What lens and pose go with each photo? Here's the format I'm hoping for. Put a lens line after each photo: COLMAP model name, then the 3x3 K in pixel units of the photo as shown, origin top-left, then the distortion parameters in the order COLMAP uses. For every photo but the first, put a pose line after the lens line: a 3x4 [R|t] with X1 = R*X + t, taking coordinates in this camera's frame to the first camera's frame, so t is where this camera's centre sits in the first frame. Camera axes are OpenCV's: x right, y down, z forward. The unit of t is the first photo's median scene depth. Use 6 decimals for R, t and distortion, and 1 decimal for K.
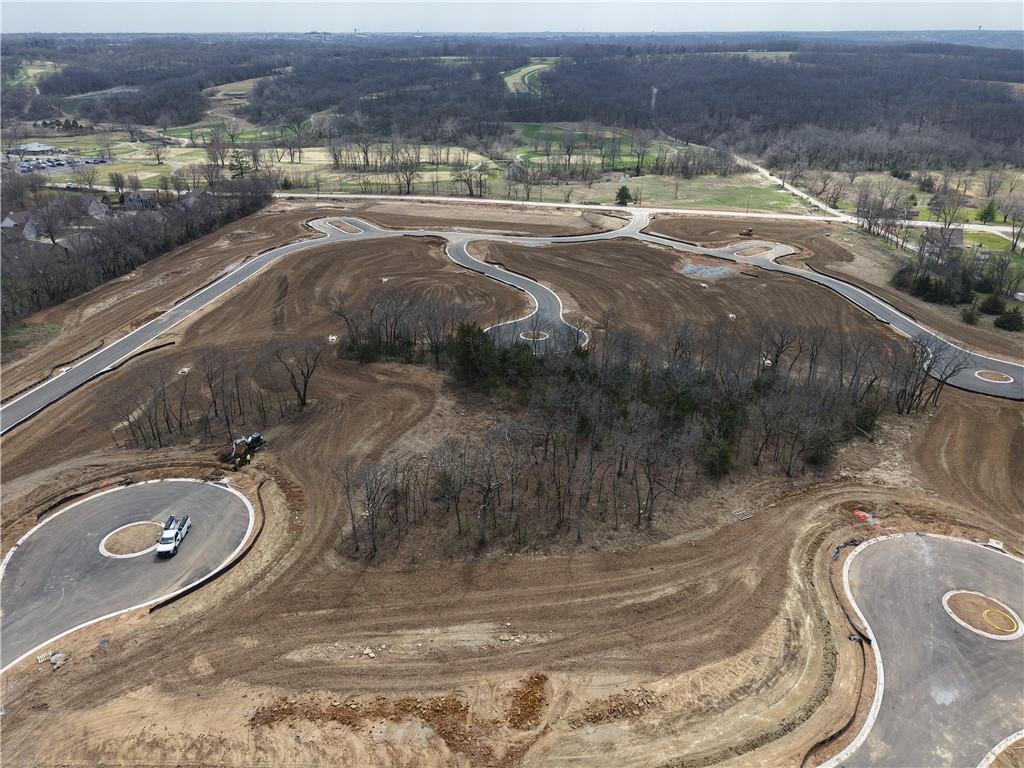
lens RADIAL K [[689.5, 0, 513.5], [0, 689.5, 380.7], [0, 0, 1]] dist [0.024164, -0.016807]
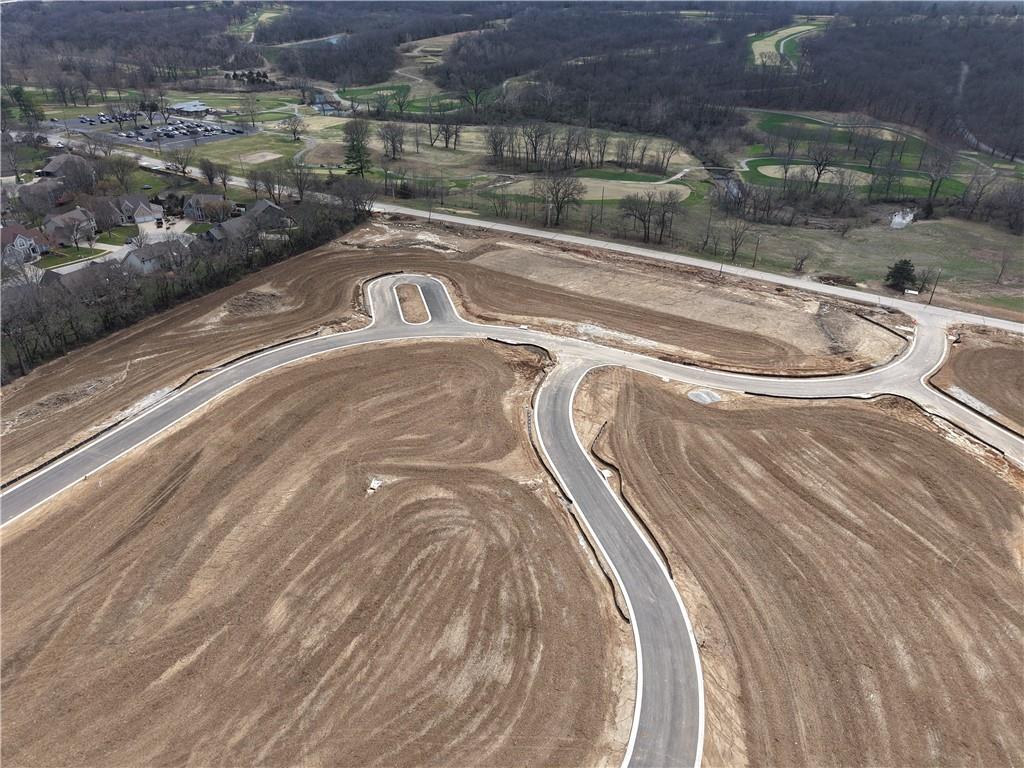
lens RADIAL K [[689.5, 0, 524.7], [0, 689.5, 369.6], [0, 0, 1]] dist [0.024164, -0.016807]
pose [[0.949584, 0.167569, -0.264971, 0.062531], [-0.155018, 0.985586, 0.067747, -0.448771], [0.272504, -0.023256, 0.961873, 0.860880]]
